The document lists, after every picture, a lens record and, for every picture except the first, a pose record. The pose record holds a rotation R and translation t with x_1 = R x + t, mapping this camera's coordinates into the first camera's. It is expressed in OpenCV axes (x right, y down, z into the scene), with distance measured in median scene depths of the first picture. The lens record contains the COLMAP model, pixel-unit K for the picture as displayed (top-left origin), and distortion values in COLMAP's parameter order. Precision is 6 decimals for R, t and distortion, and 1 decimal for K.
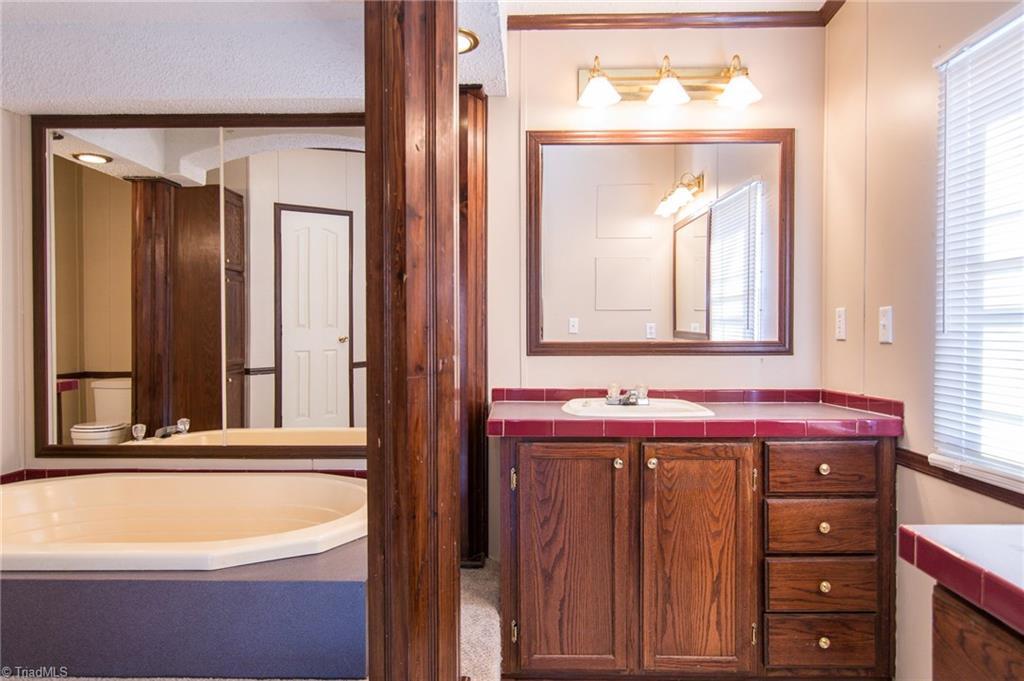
lens RADIAL K [[707.8, 0, 512.0], [0, 707.8, 340.5], [0, 0, 1]] dist [0.005345, -0.000639]
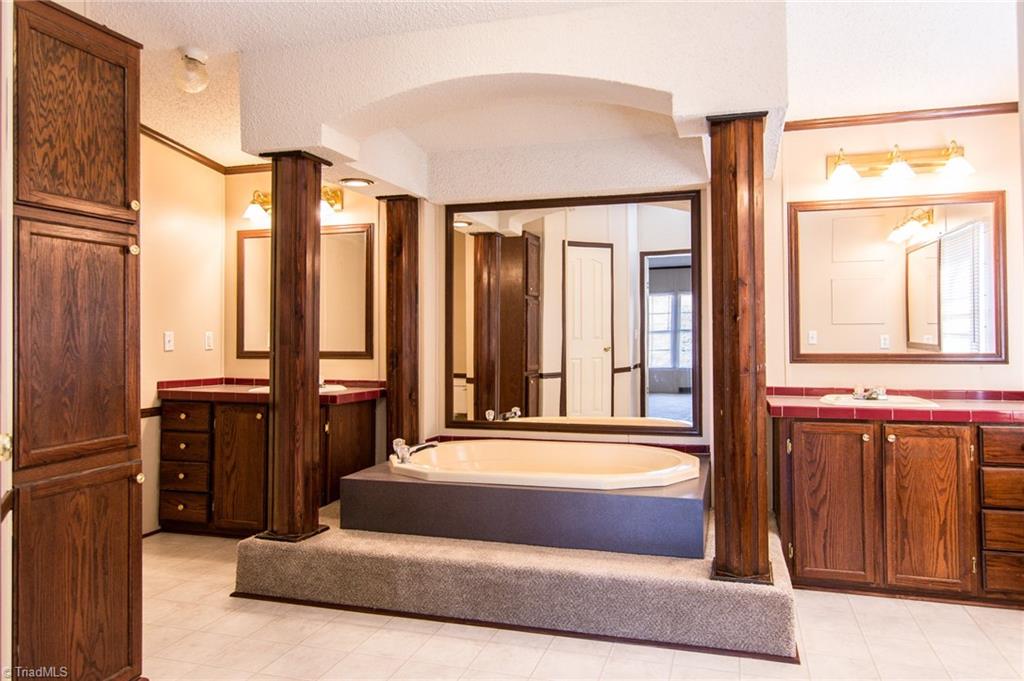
lens RADIAL K [[768.8, 0, 511.0], [0, 768.8, 322.4], [0, 0, 1]] dist [0.012673, -0.001349]
pose [[0.968292, -0.010024, -0.249621, -0.155067], [0.001822, 0.999451, -0.033066, -0.012072], [0.249816, 0.031563, 0.967779, -0.710103]]
